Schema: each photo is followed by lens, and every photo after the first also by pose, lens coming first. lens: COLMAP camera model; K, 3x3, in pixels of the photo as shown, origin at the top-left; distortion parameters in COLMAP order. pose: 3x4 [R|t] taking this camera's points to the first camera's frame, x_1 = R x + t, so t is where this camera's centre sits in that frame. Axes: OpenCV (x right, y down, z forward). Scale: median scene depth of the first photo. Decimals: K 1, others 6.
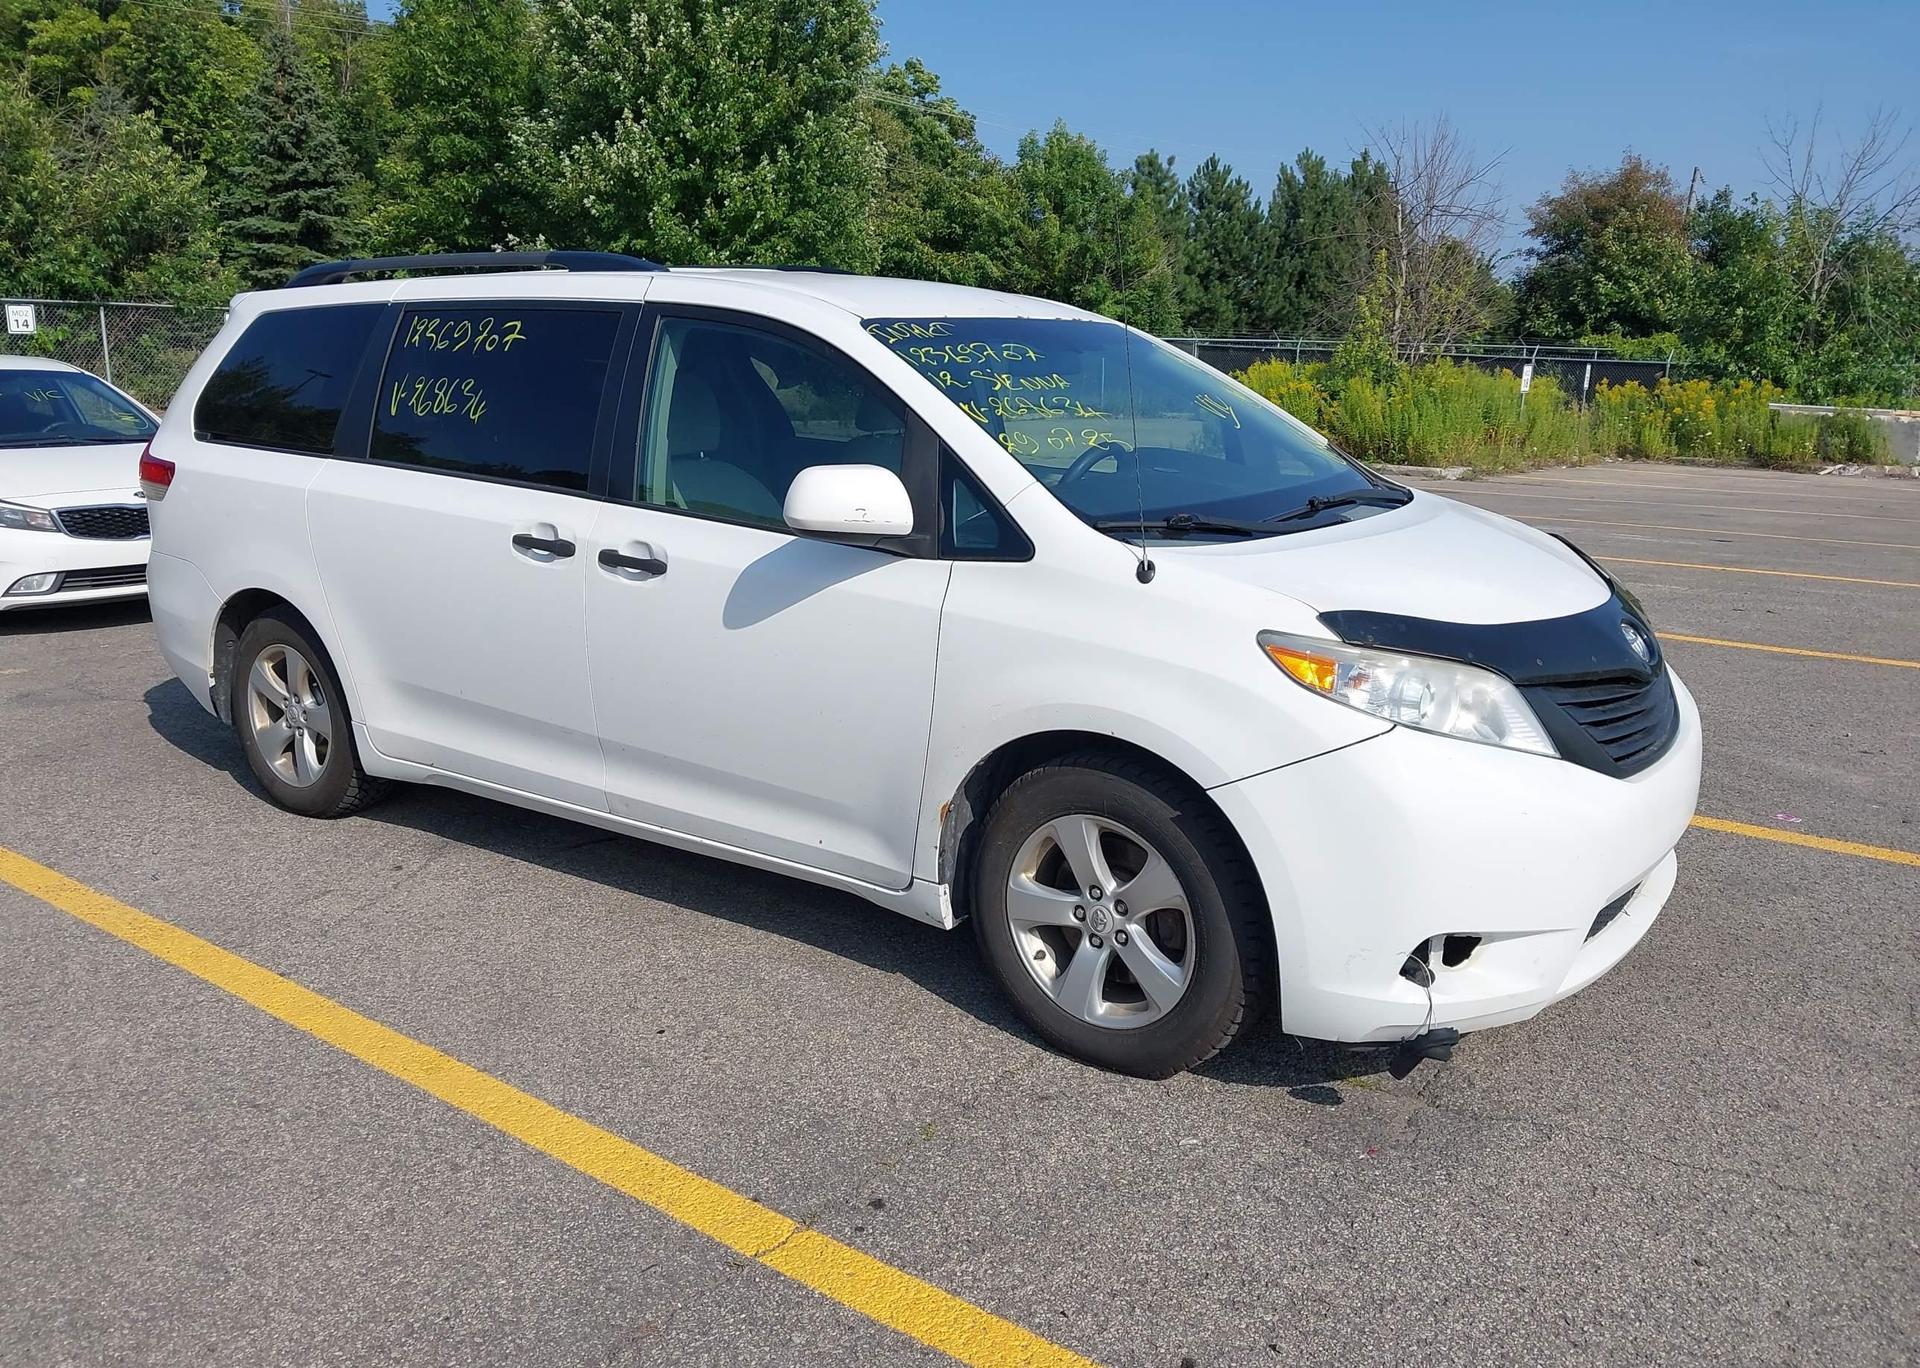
lens RADIAL K [[1482.7, 0, 958.5], [0, 1482.7, 727.6], [0, 0, 1]] dist [0.036099, -0.055496]
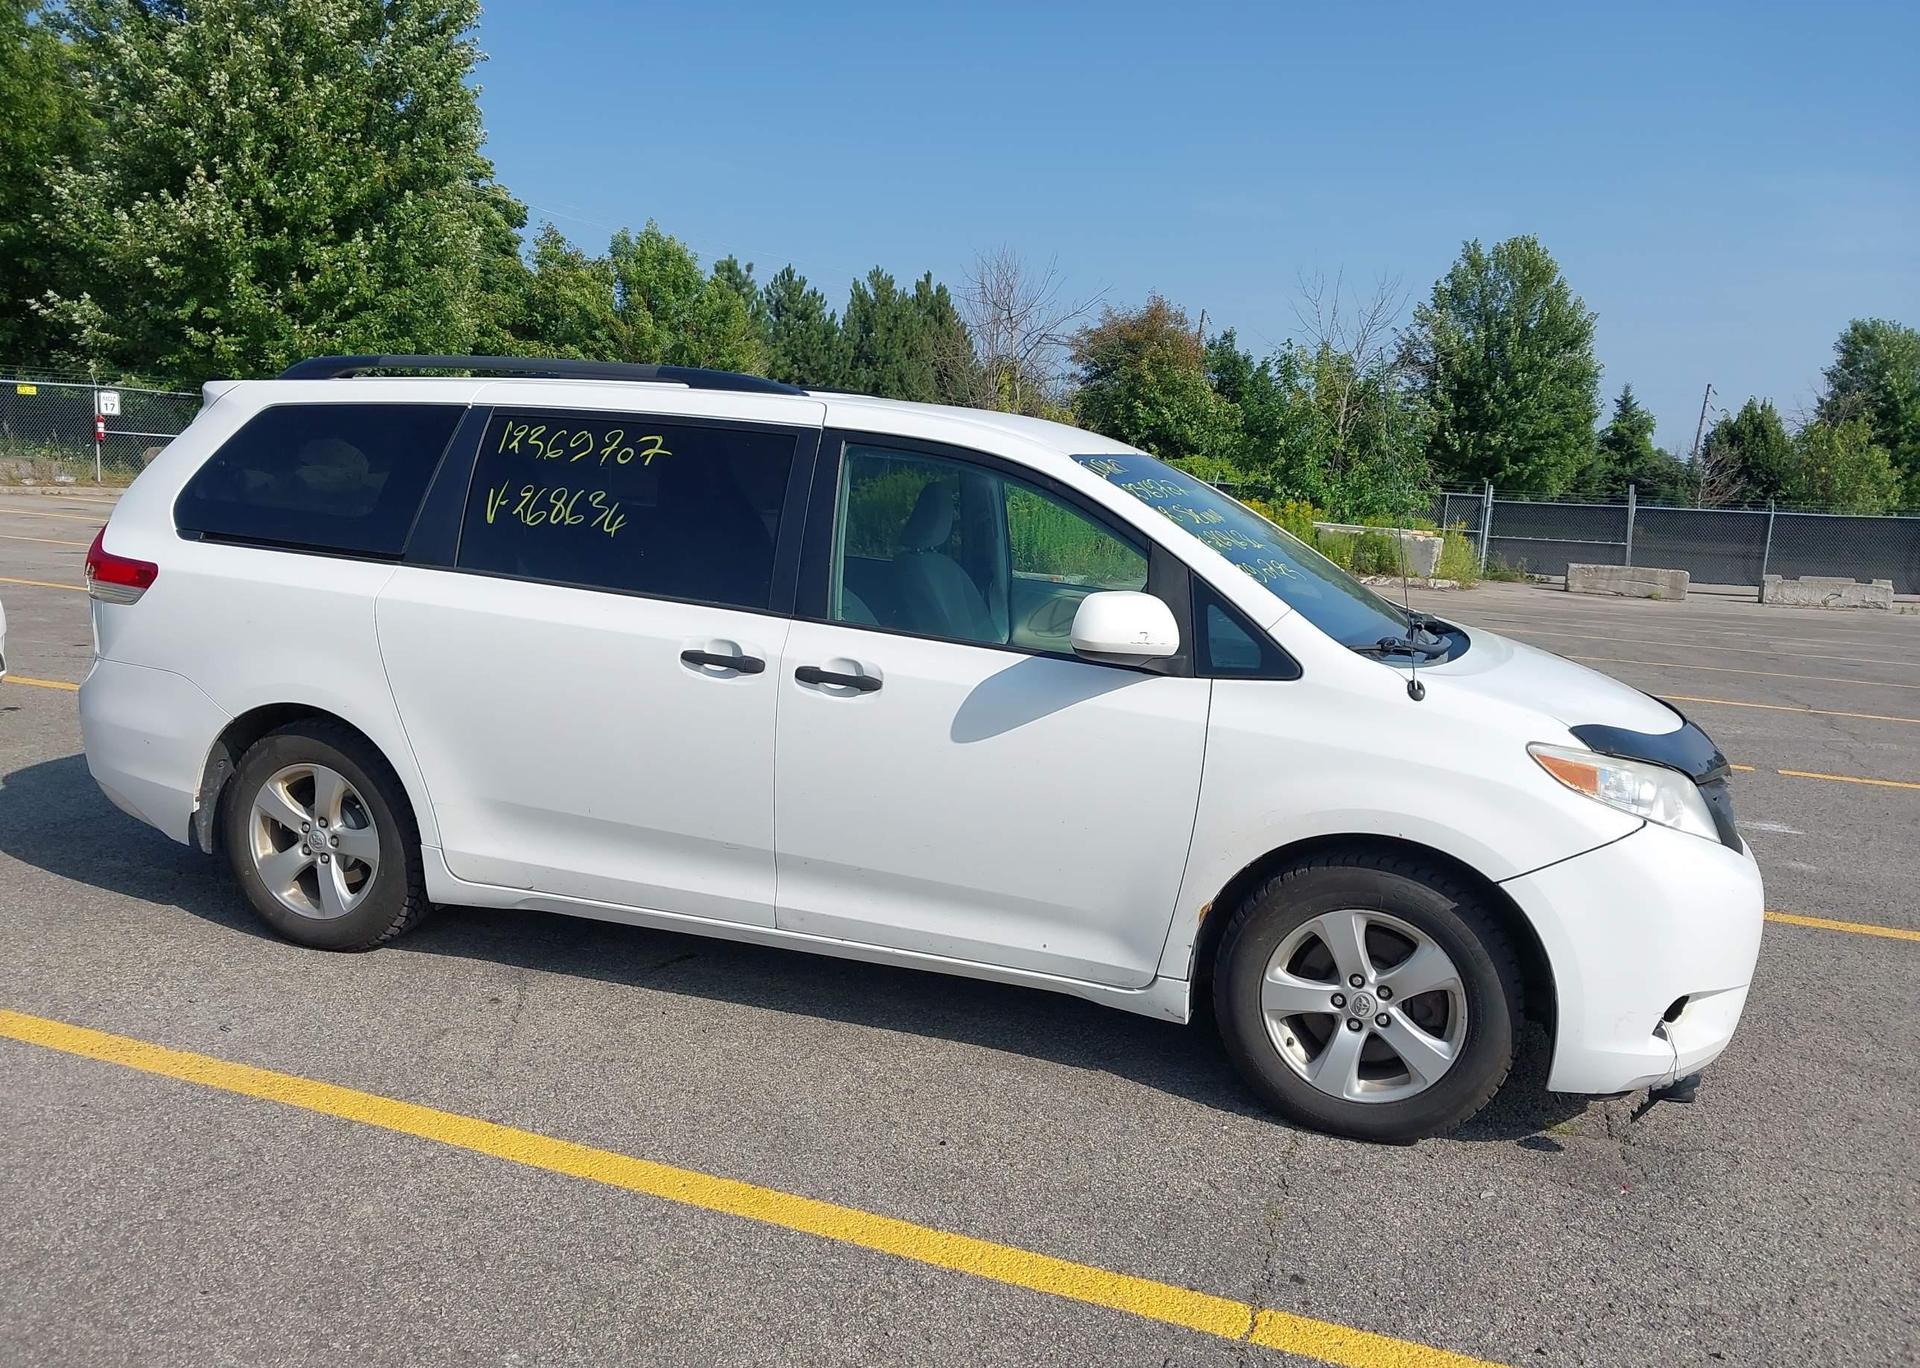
lens RADIAL K [[1492.0, 0, 945.8], [0, 1492.0, 698.8], [0, 0, 1]] dist [0.086279, -0.168855]
pose [[0.957052, -0.004980, 0.289872, -0.343788], [0.028722, 0.996562, -0.077708, -0.012156], [-0.288489, 0.082696, 0.953906, 0.000028]]
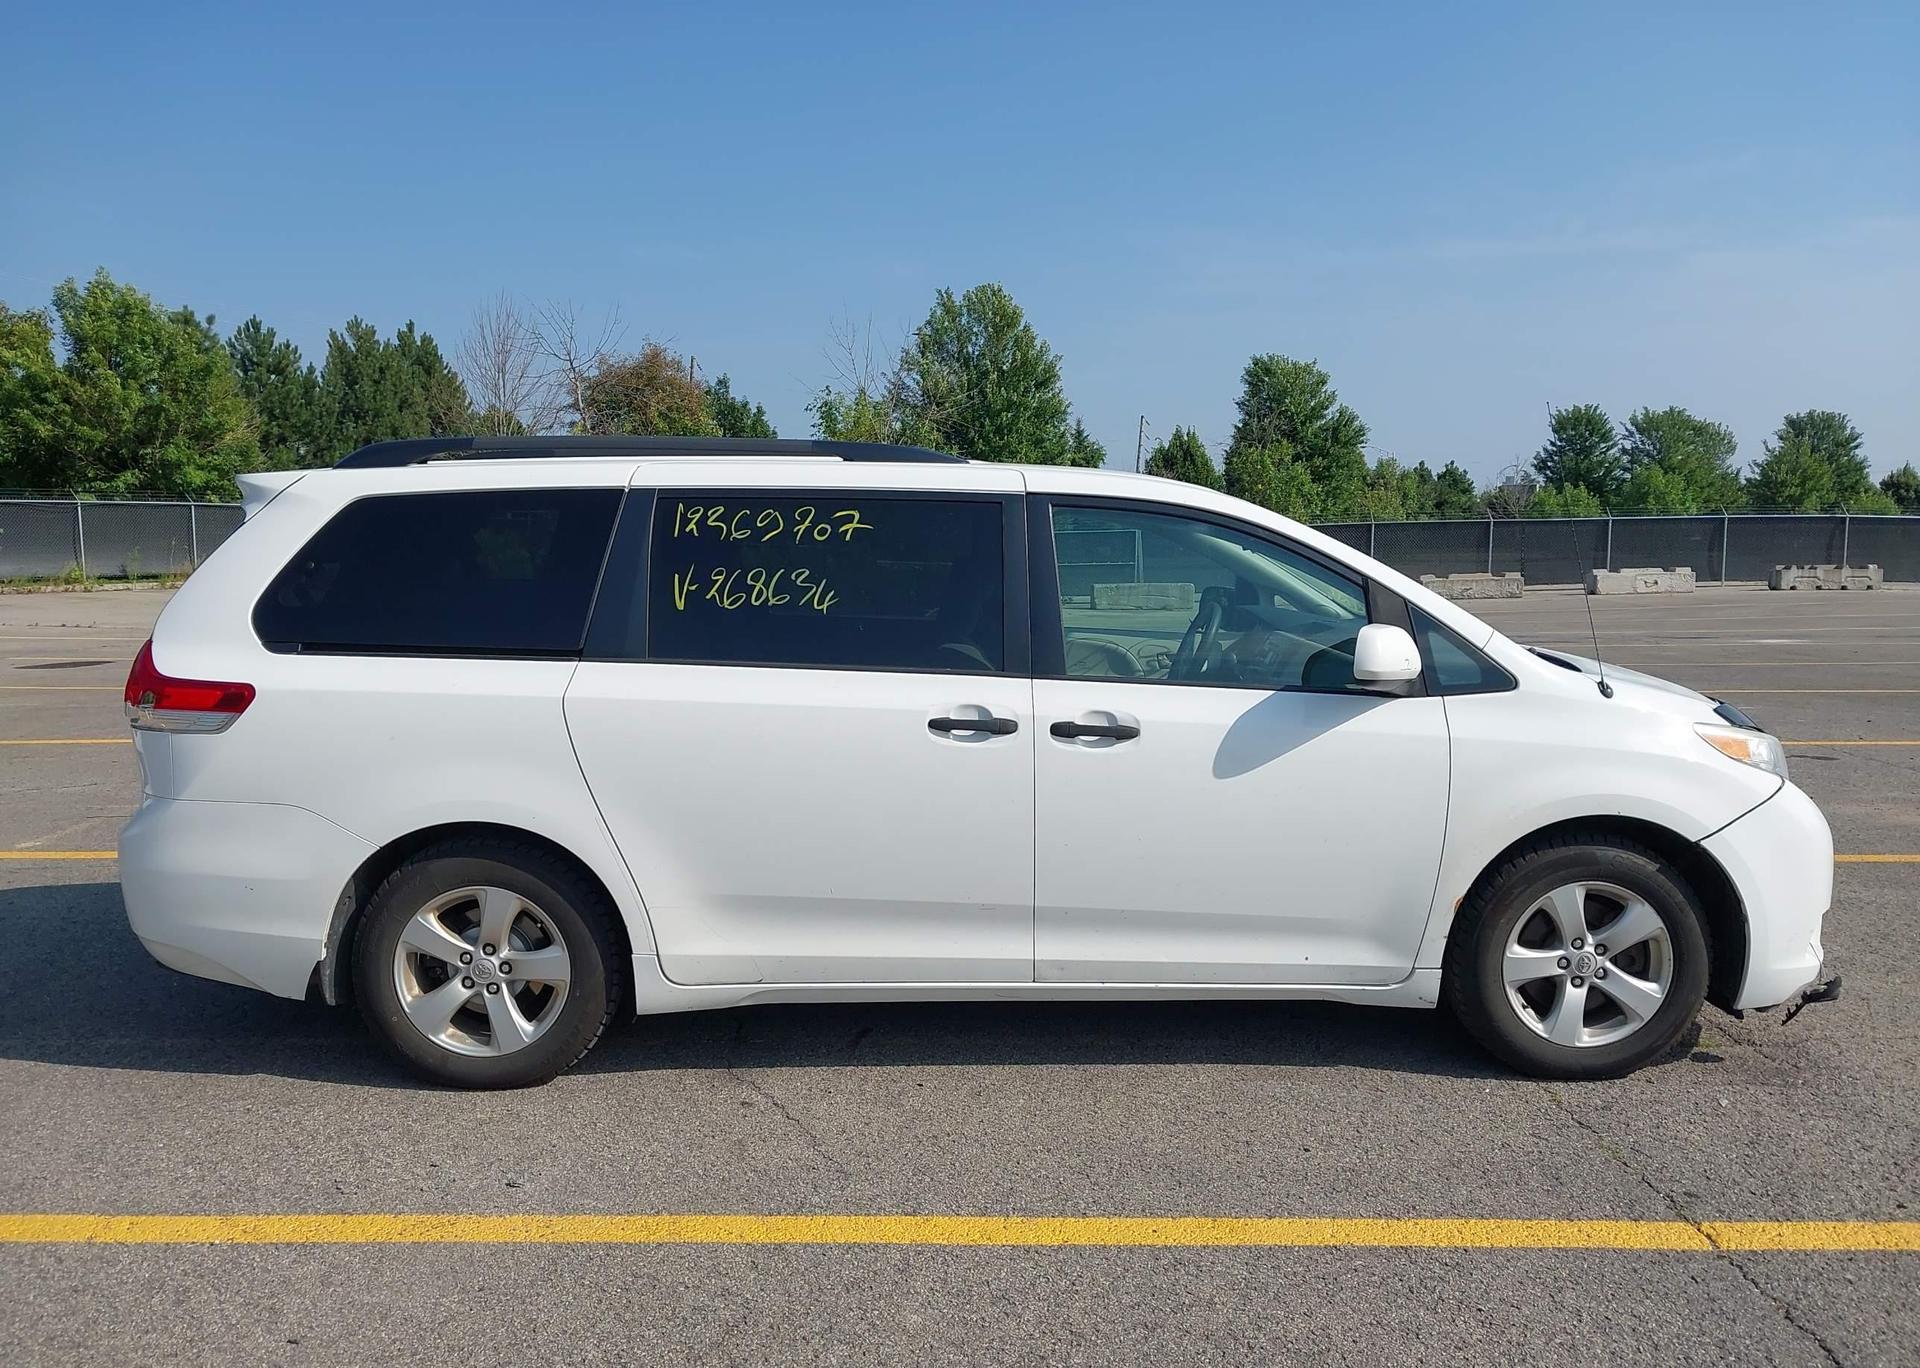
lens RADIAL K [[1492.0, 0, 945.8], [0, 1492.0, 698.8], [0, 0, 1]] dist [0.086279, -0.168855]
pose [[0.804435, -0.081780, 0.588384, -0.718551], [0.155172, 0.985018, -0.075242, -0.054104], [-0.573415, 0.151828, 0.805073, 0.151111]]
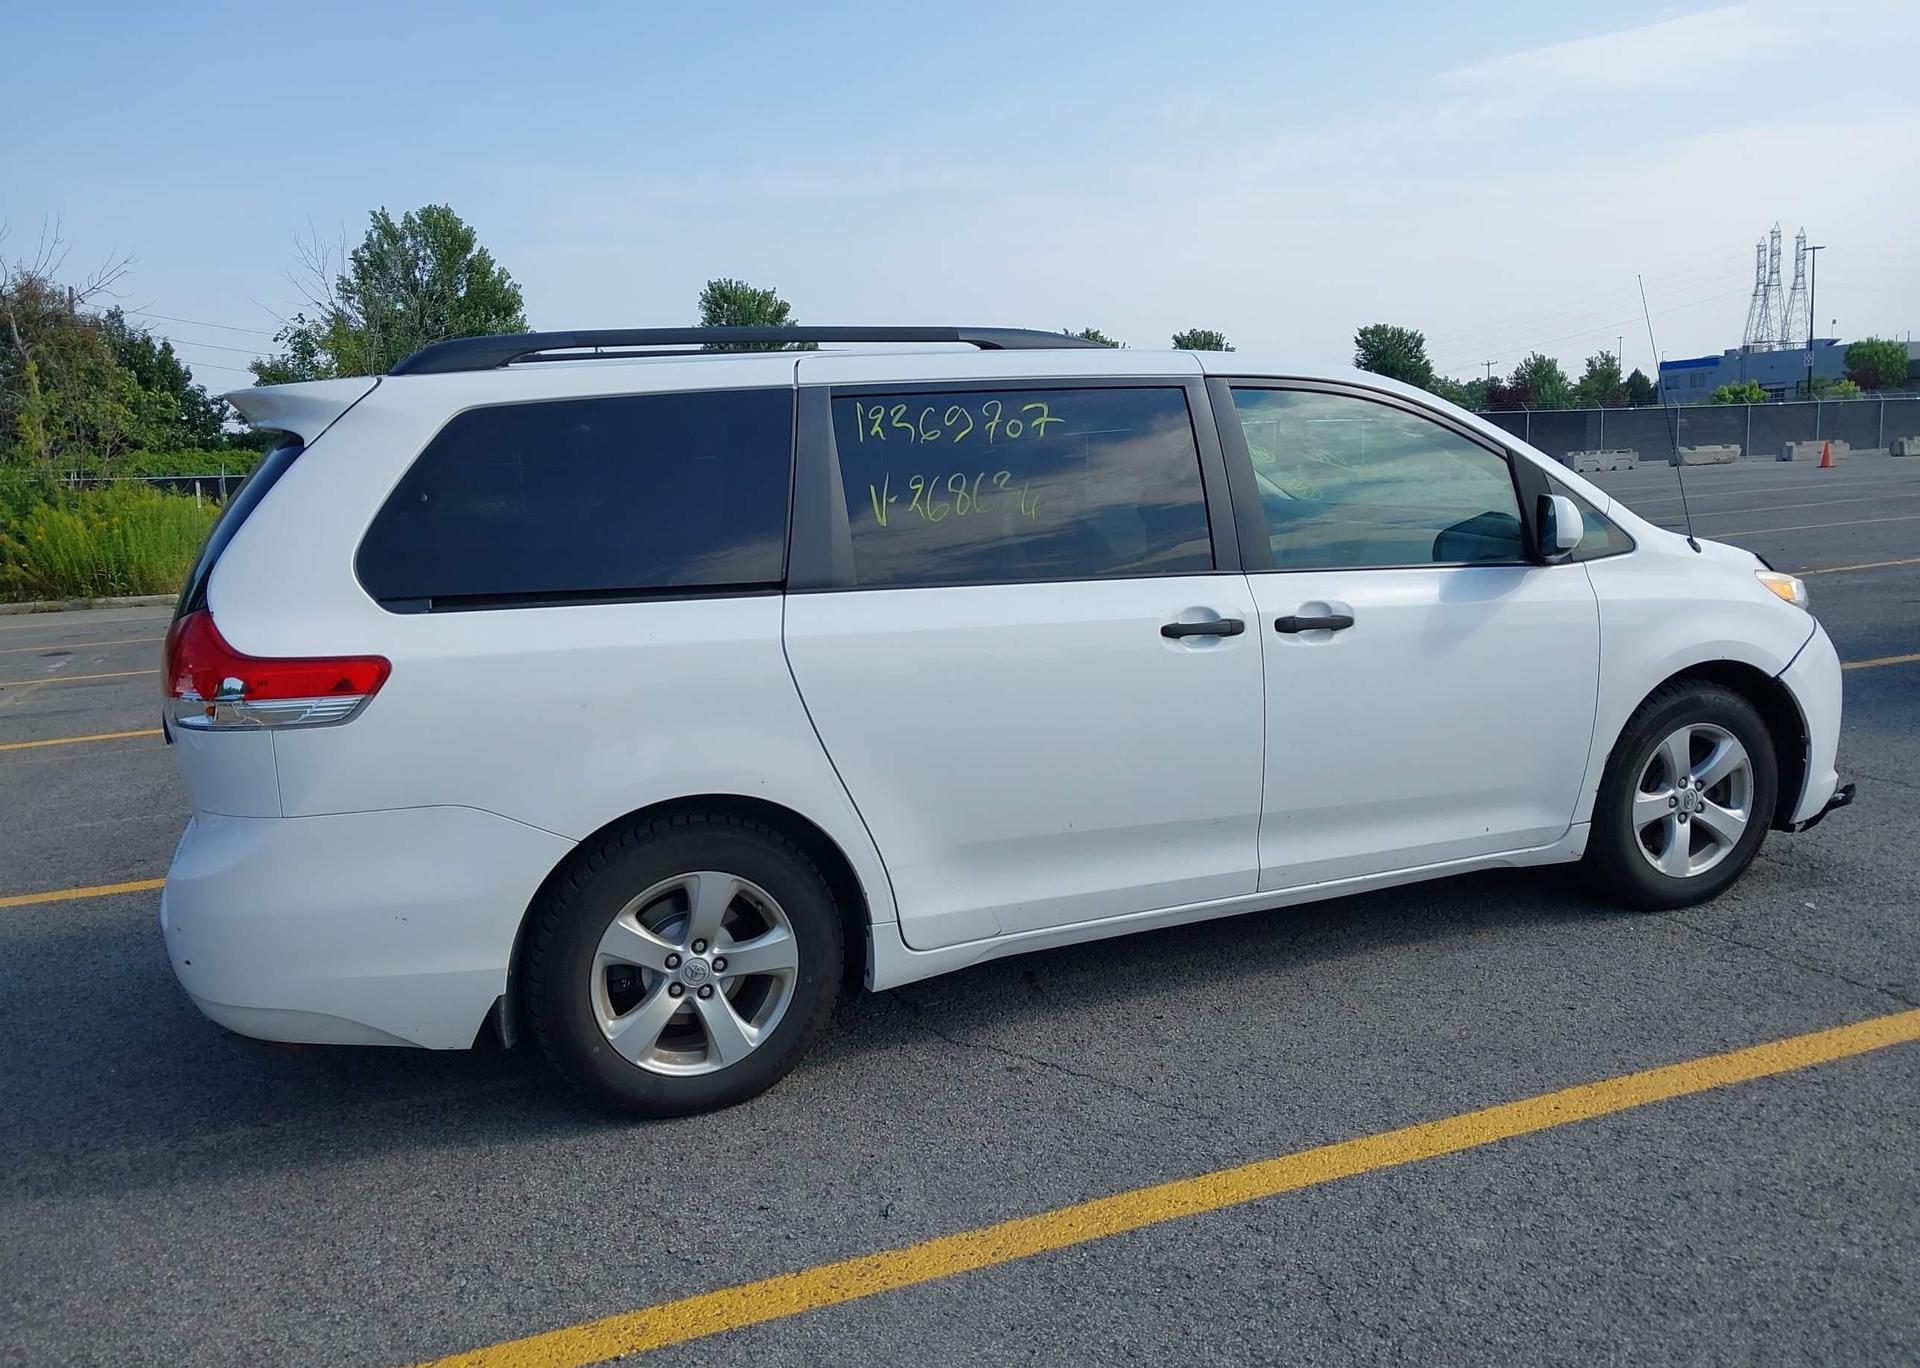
lens RADIAL K [[1522.9, 0, 955.7], [0, 1522.9, 679.1], [0, 0, 1]] dist [0.011372, -0.010745]
pose [[0.536140, -0.167203, 0.827404, -0.942007], [0.258175, 0.965696, 0.027858, -0.128651], [-0.803679, 0.198679, 0.560917, 0.476128]]
